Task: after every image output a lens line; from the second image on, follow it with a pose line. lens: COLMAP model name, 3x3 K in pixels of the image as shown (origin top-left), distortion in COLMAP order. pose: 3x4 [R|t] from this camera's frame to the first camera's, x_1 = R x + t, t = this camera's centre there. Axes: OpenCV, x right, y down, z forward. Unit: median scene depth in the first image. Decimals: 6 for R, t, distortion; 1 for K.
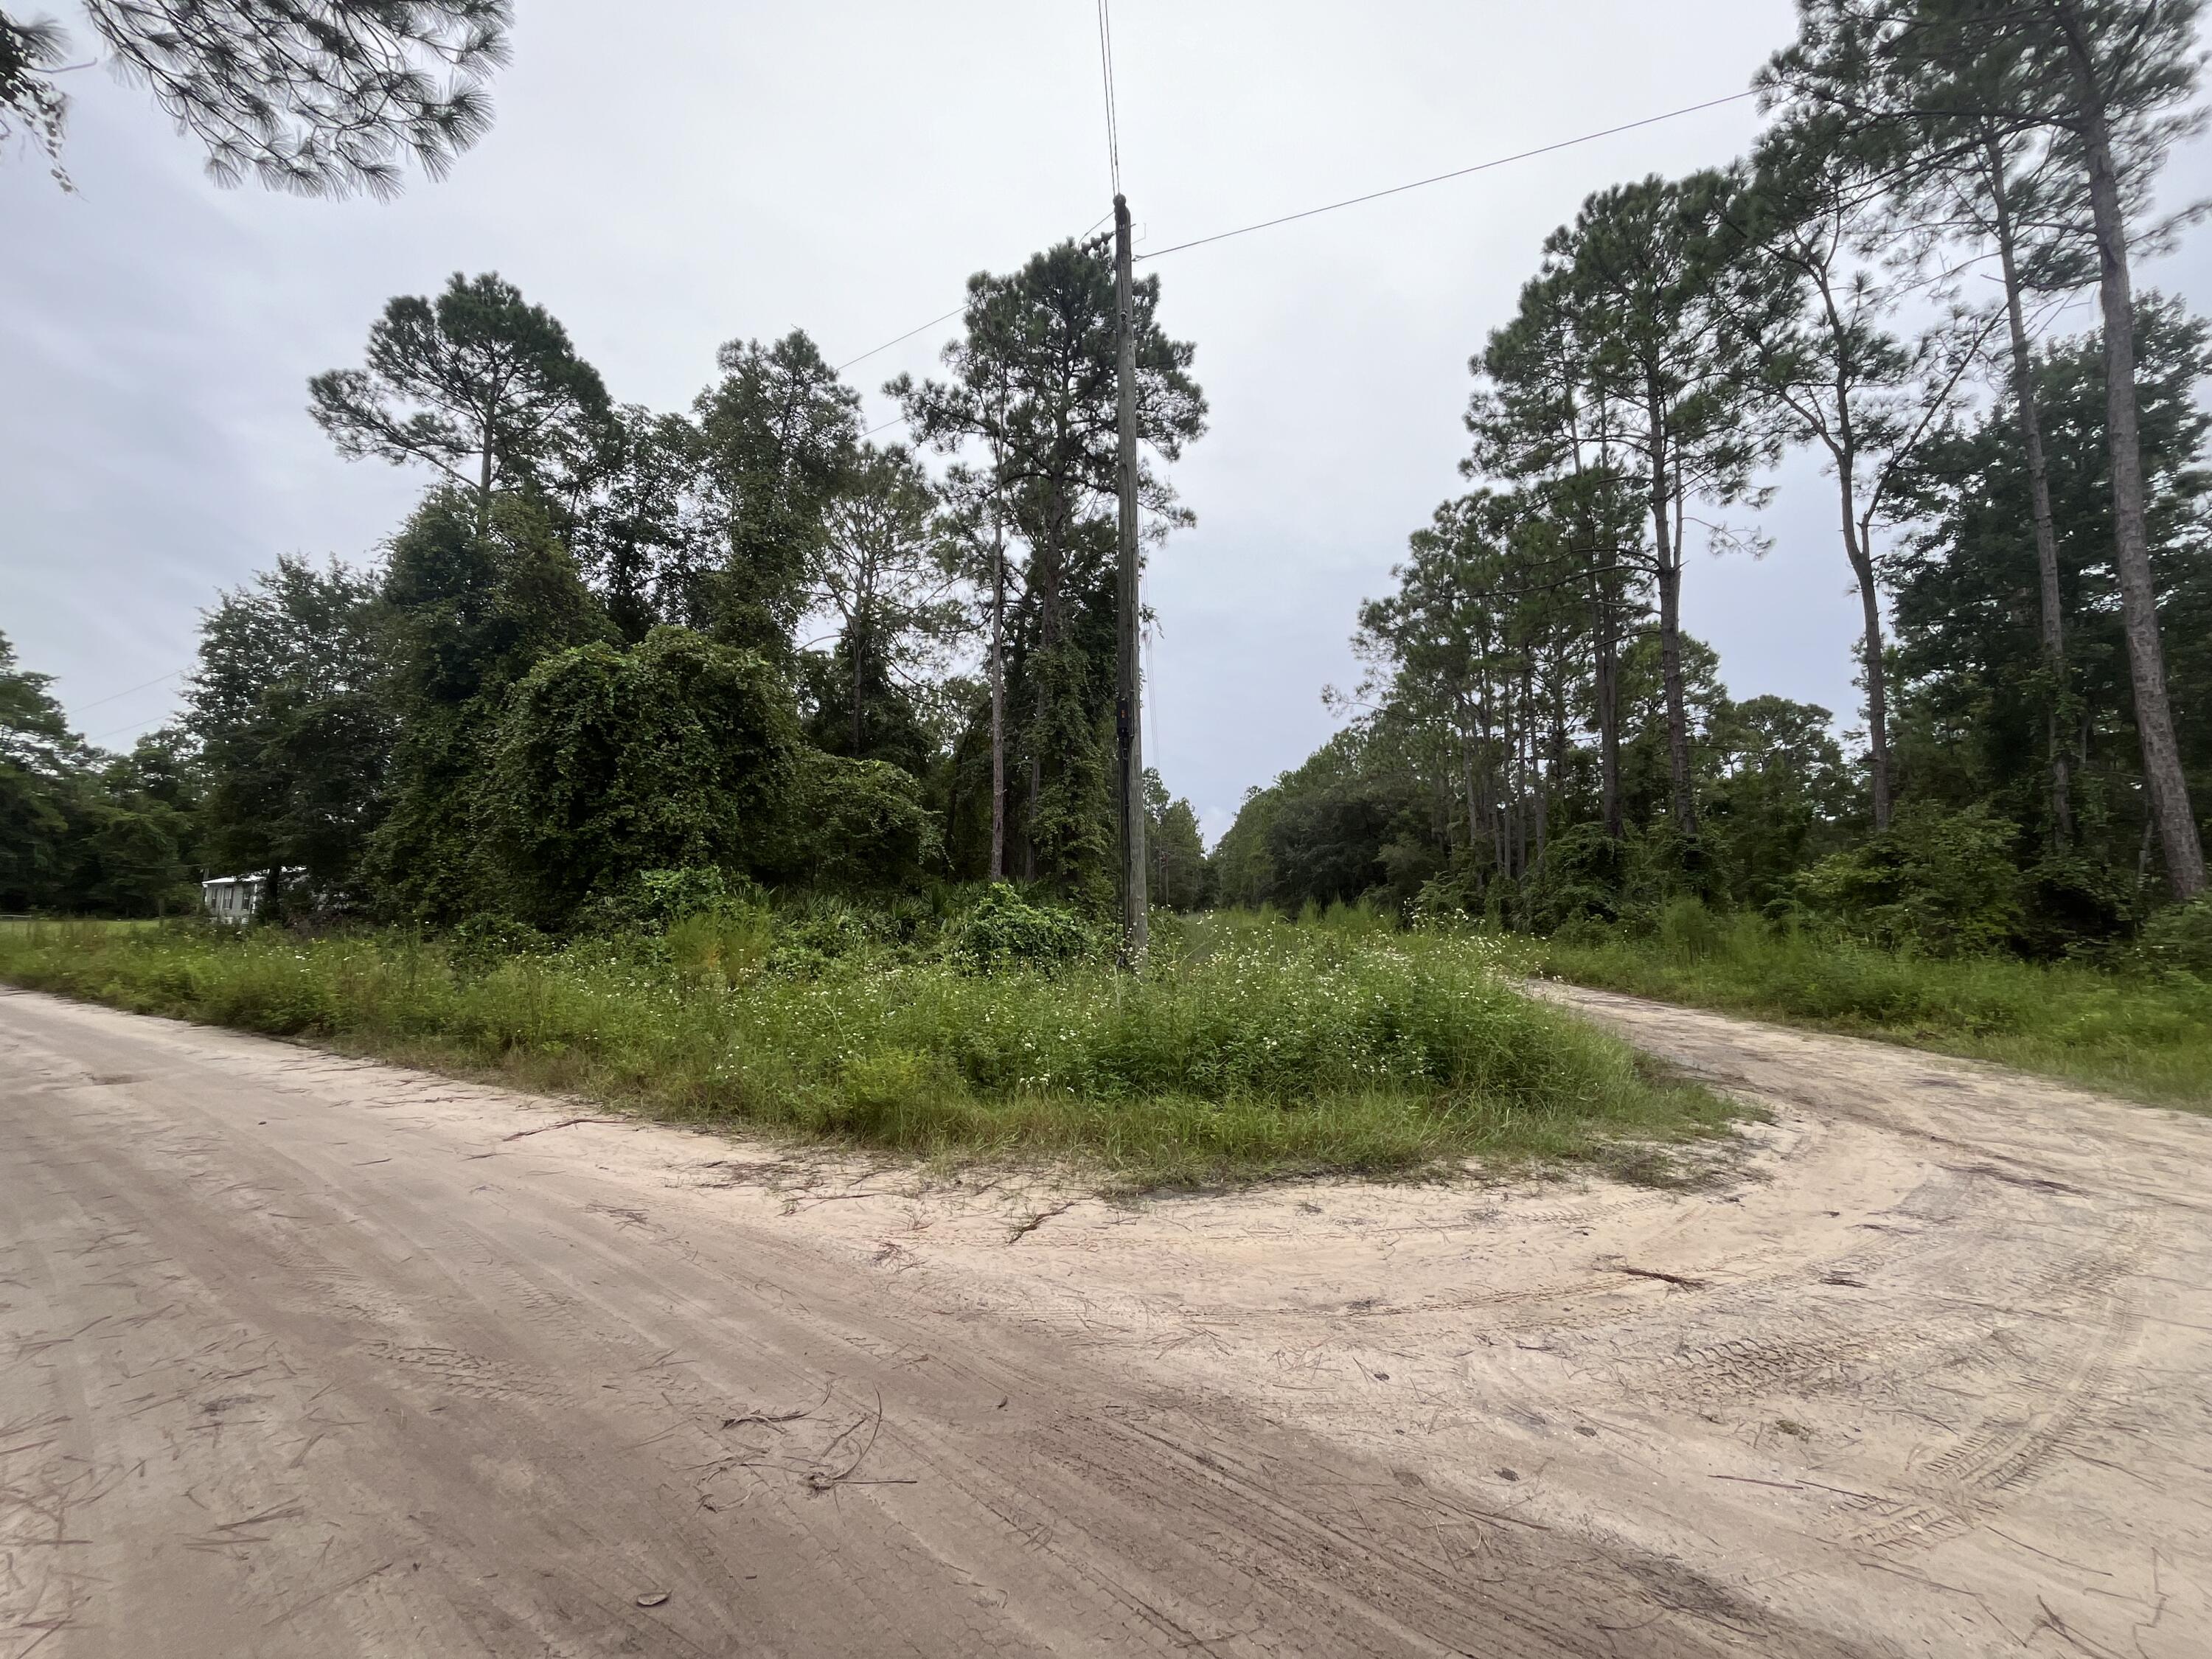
lens RADIAL K [[891.4, 0, 1102.1], [0, 891.4, 826.3], [0, 0, 1]] dist [-0.001520, -0.000619]
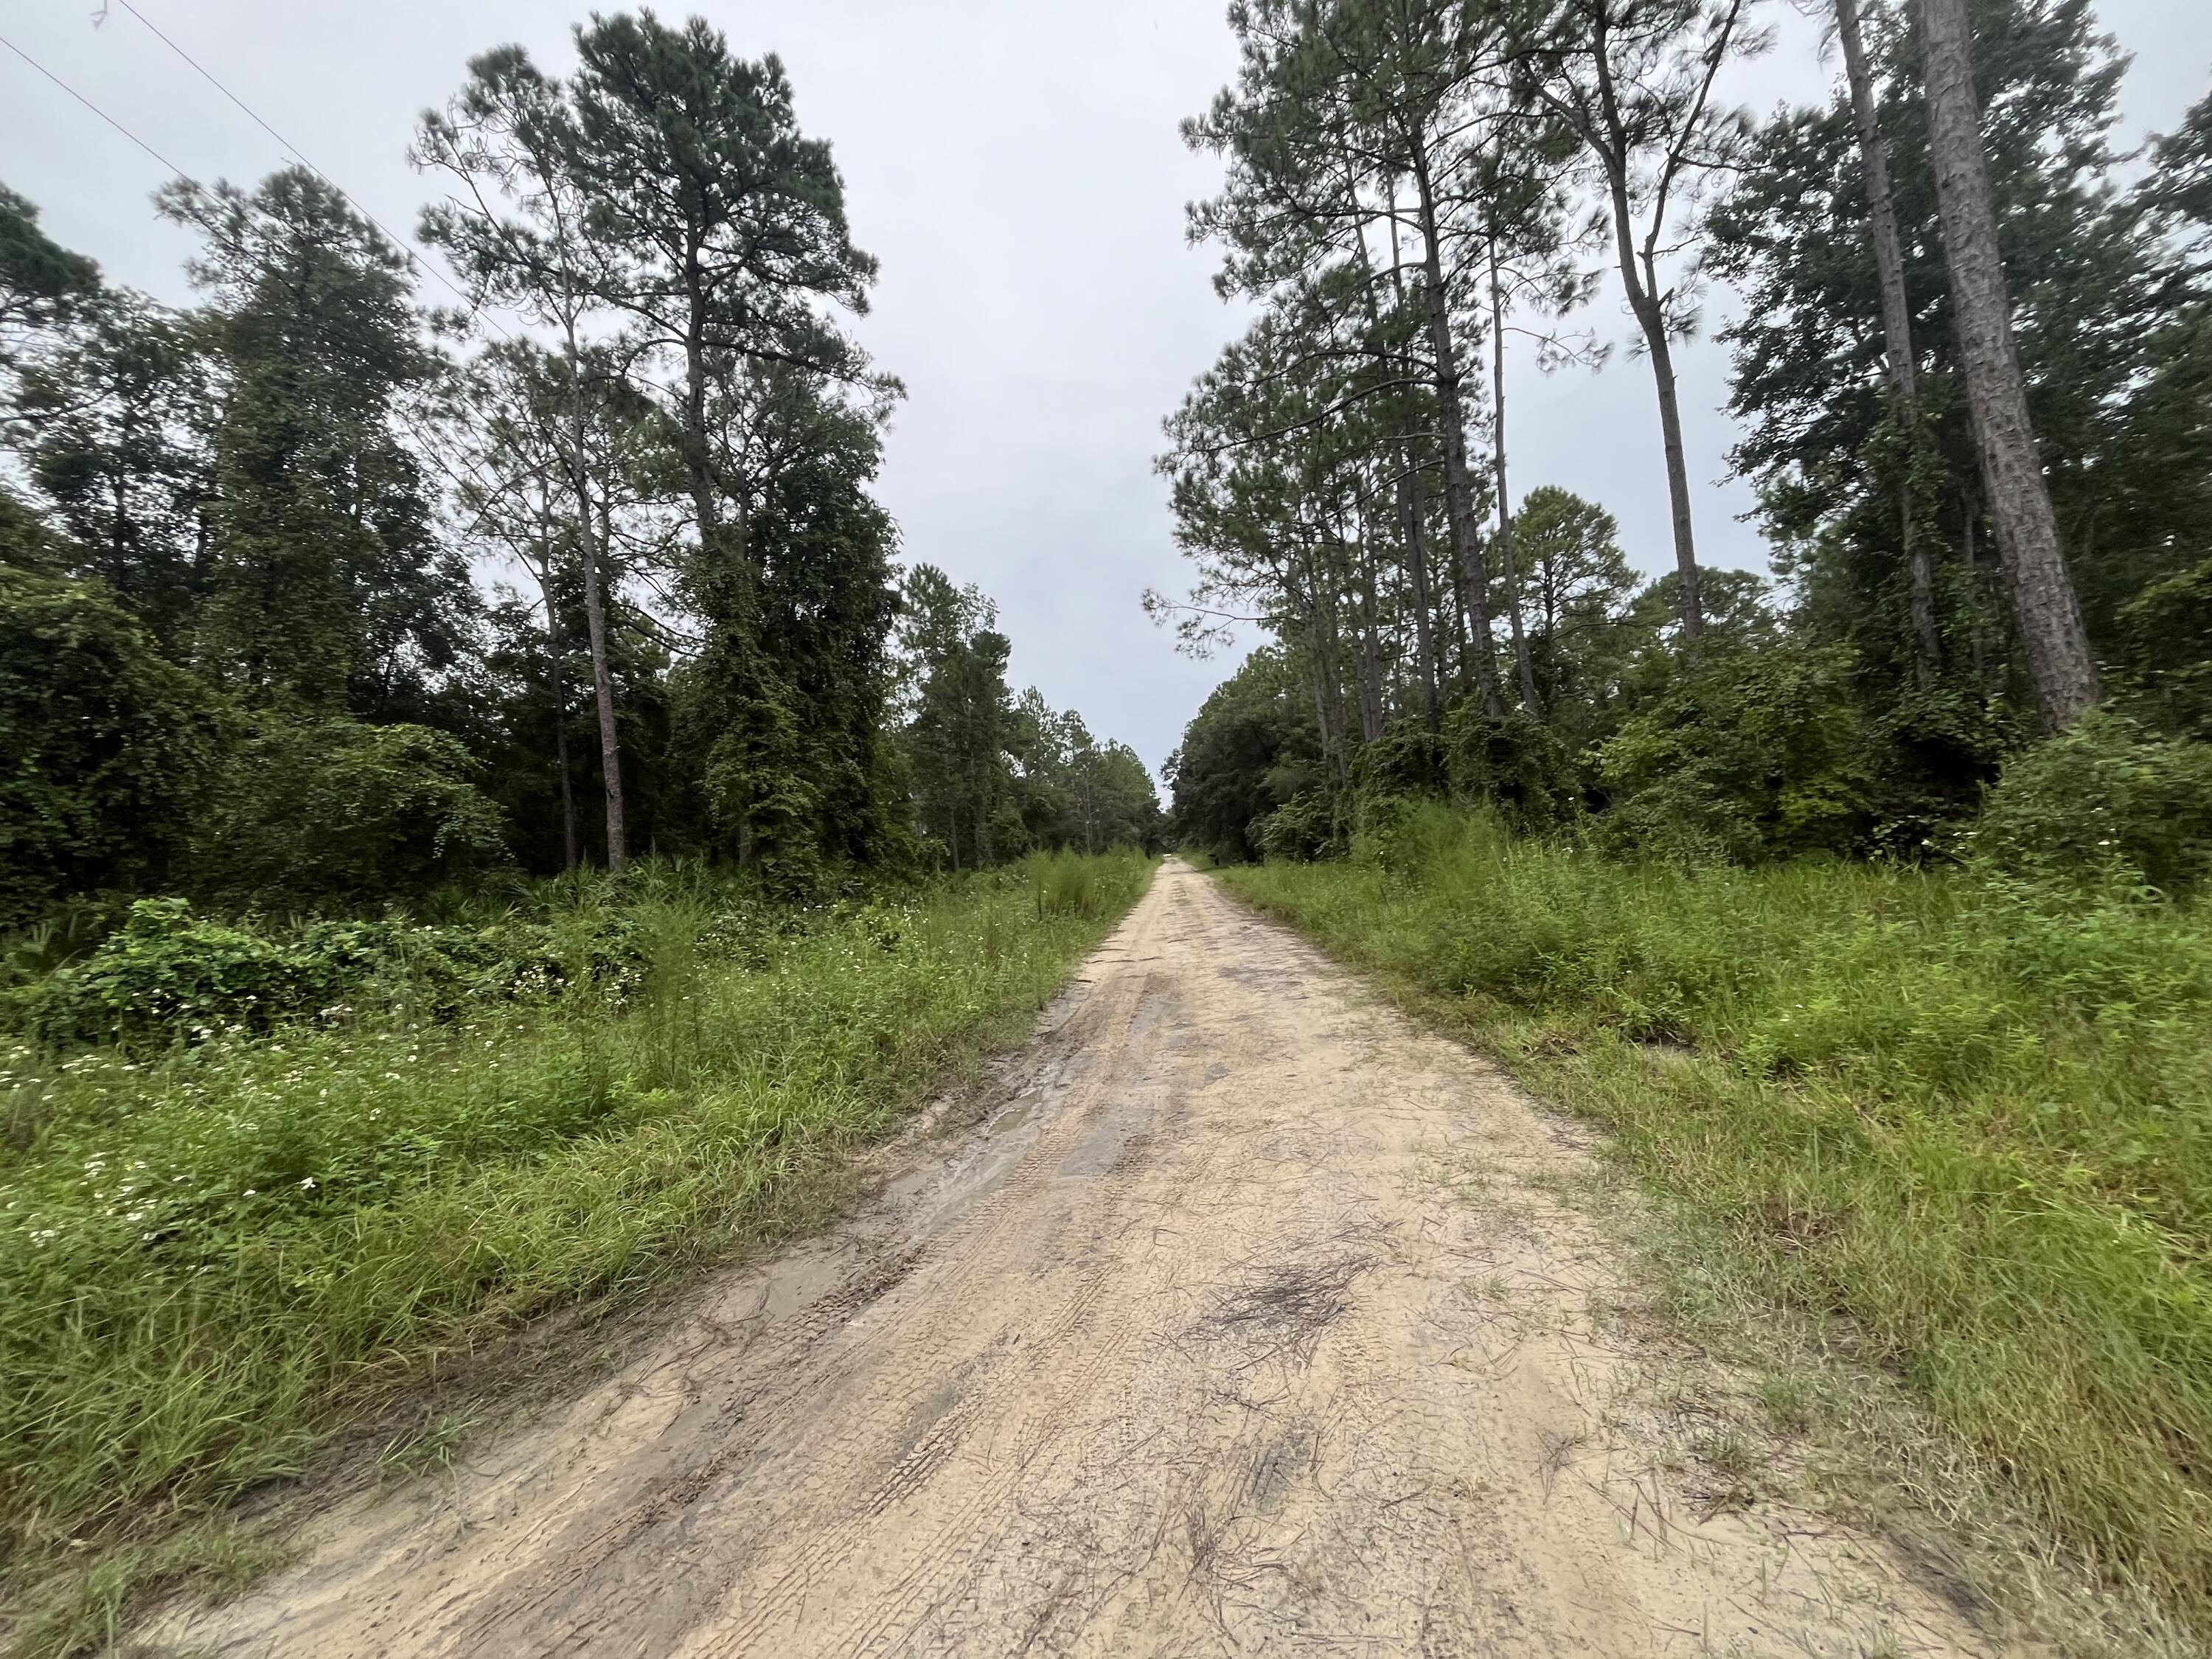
lens RADIAL K [[891.4, 0, 1102.1], [0, 891.4, 826.3], [0, 0, 1]] dist [-0.001520, -0.000619]
pose [[0.994983, -0.099201, 0.012991, 0.293243], [0.098306, 0.993504, 0.057317, 0.024691], [-0.018593, -0.055753, 0.998271, 0.217737]]
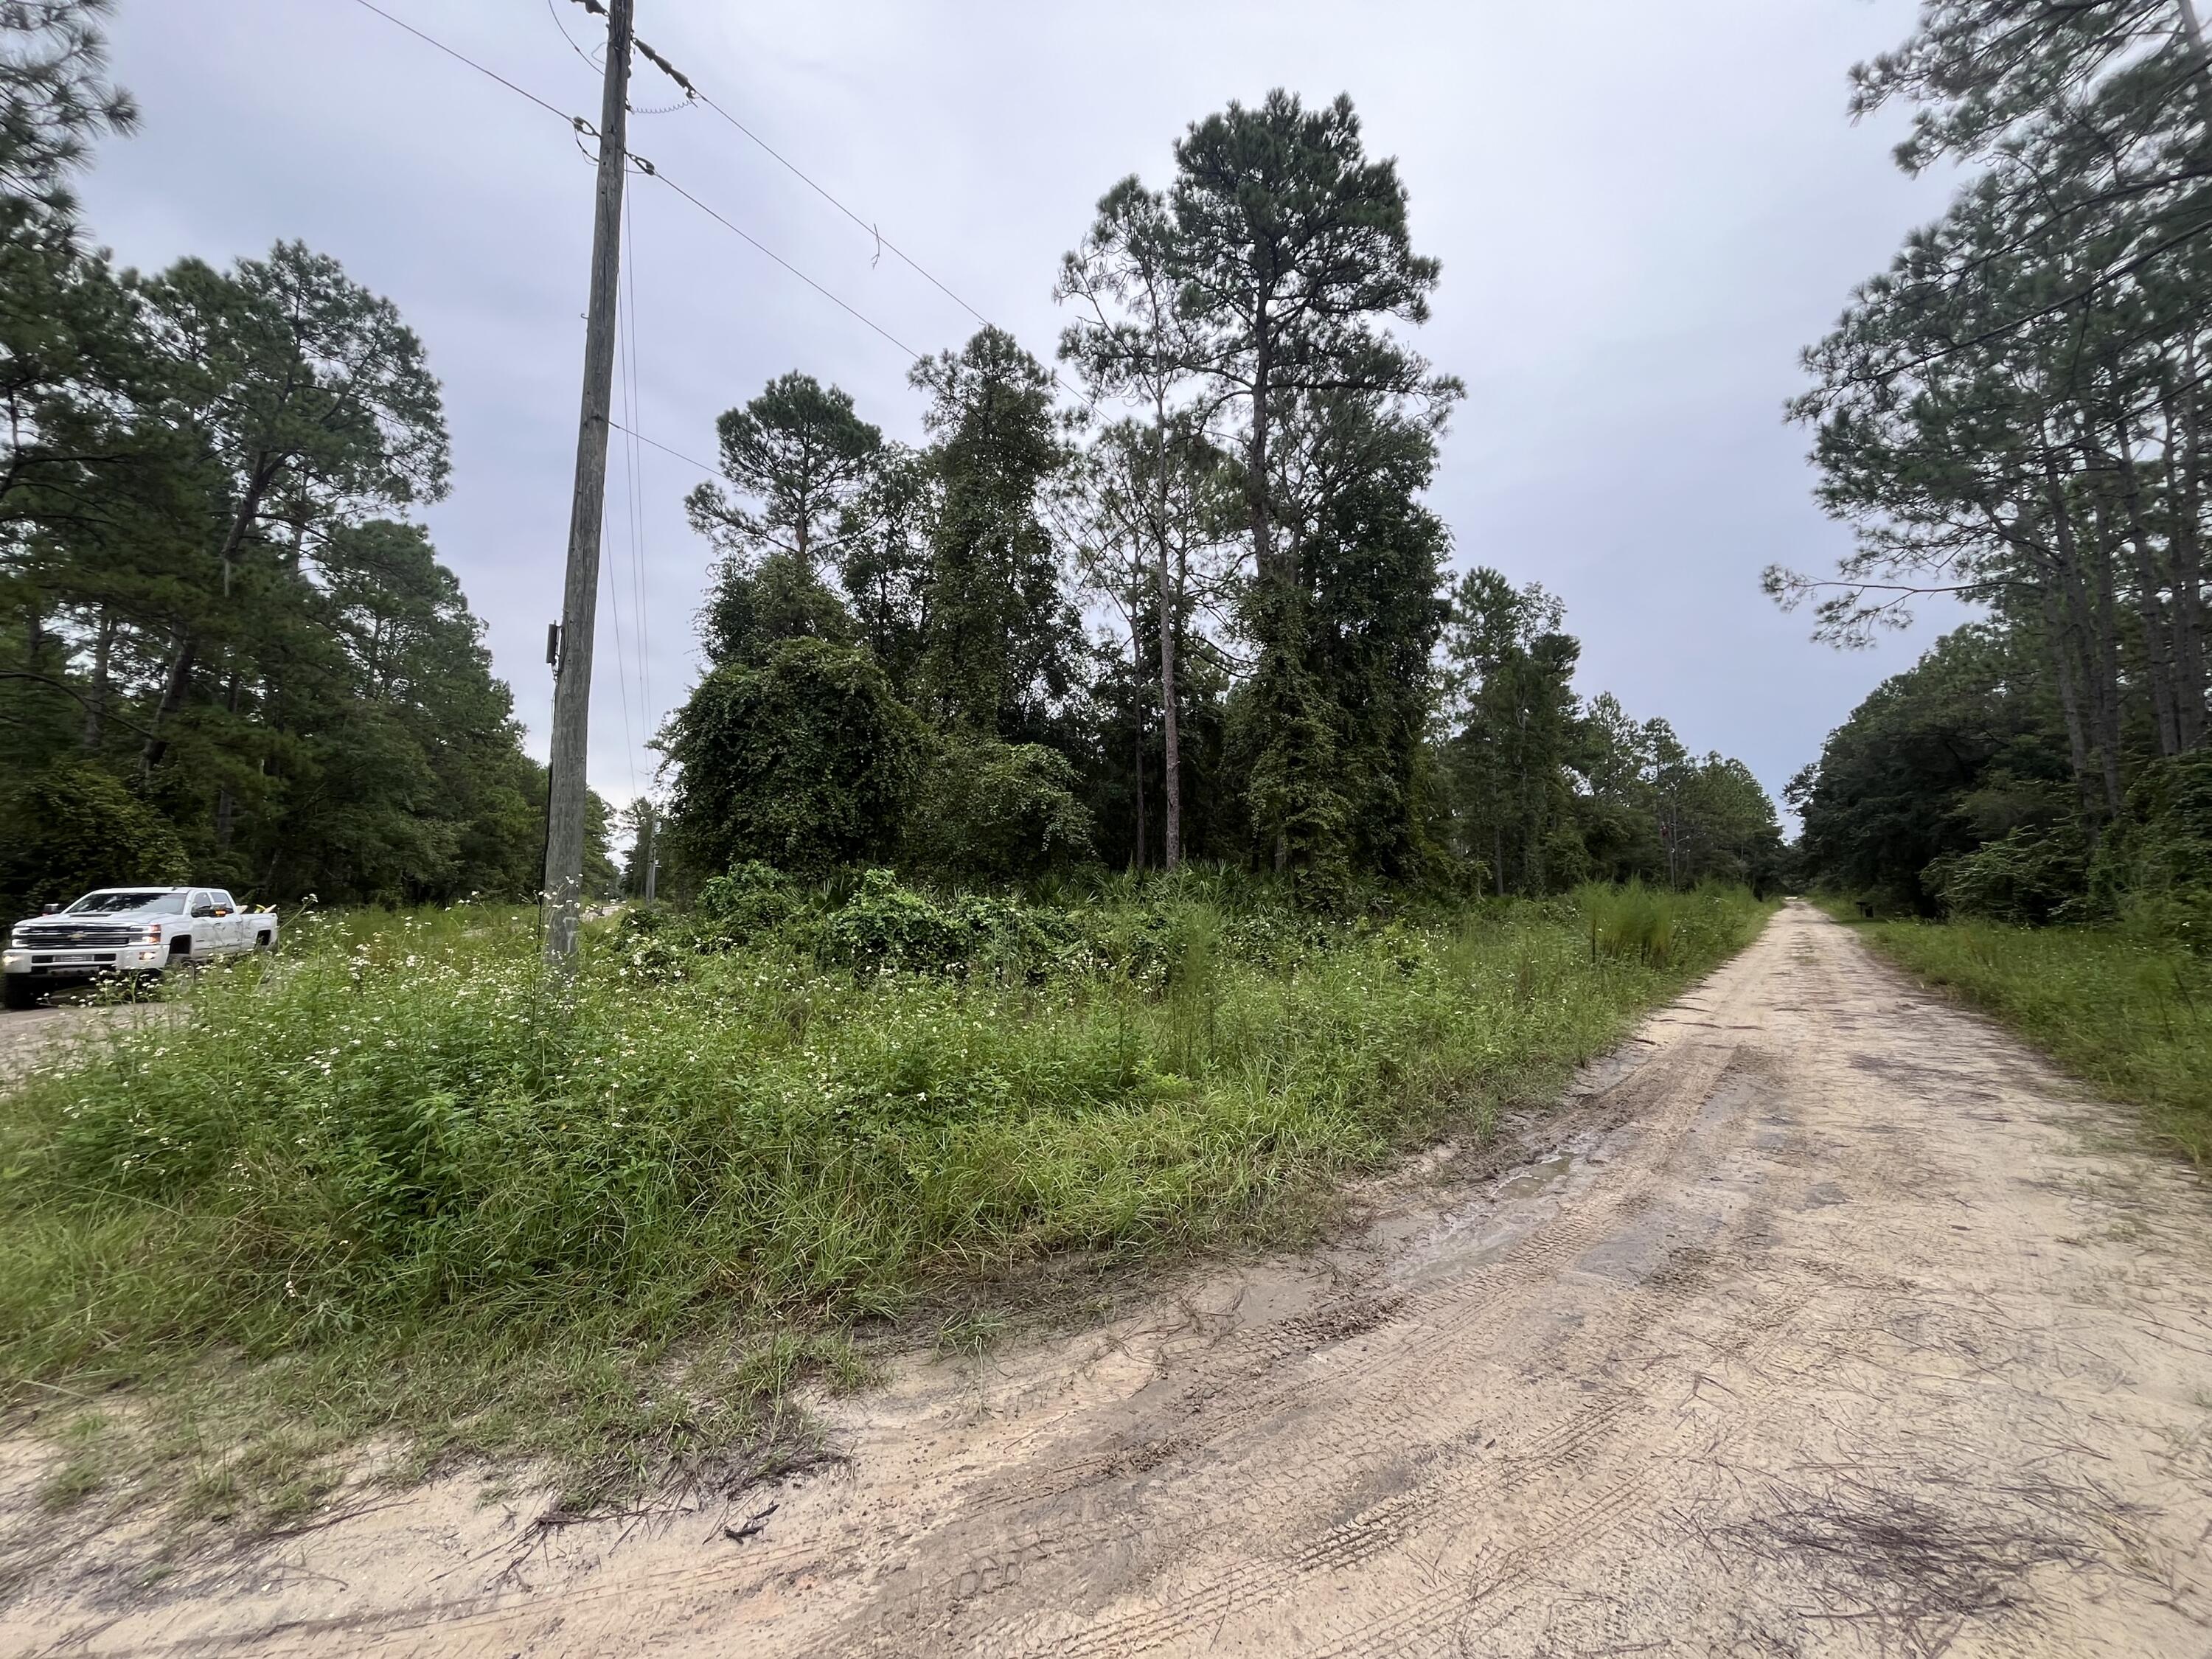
lens RADIAL K [[891.4, 0, 1102.1], [0, 891.4, 826.3], [0, 0, 1]] dist [-0.001520, -0.000619]
pose [[0.839388, -0.058093, -0.540420, 0.298549], [0.064064, 0.997916, -0.007767, 0.024332], [0.539744, -0.028102, 0.841360, 0.222632]]
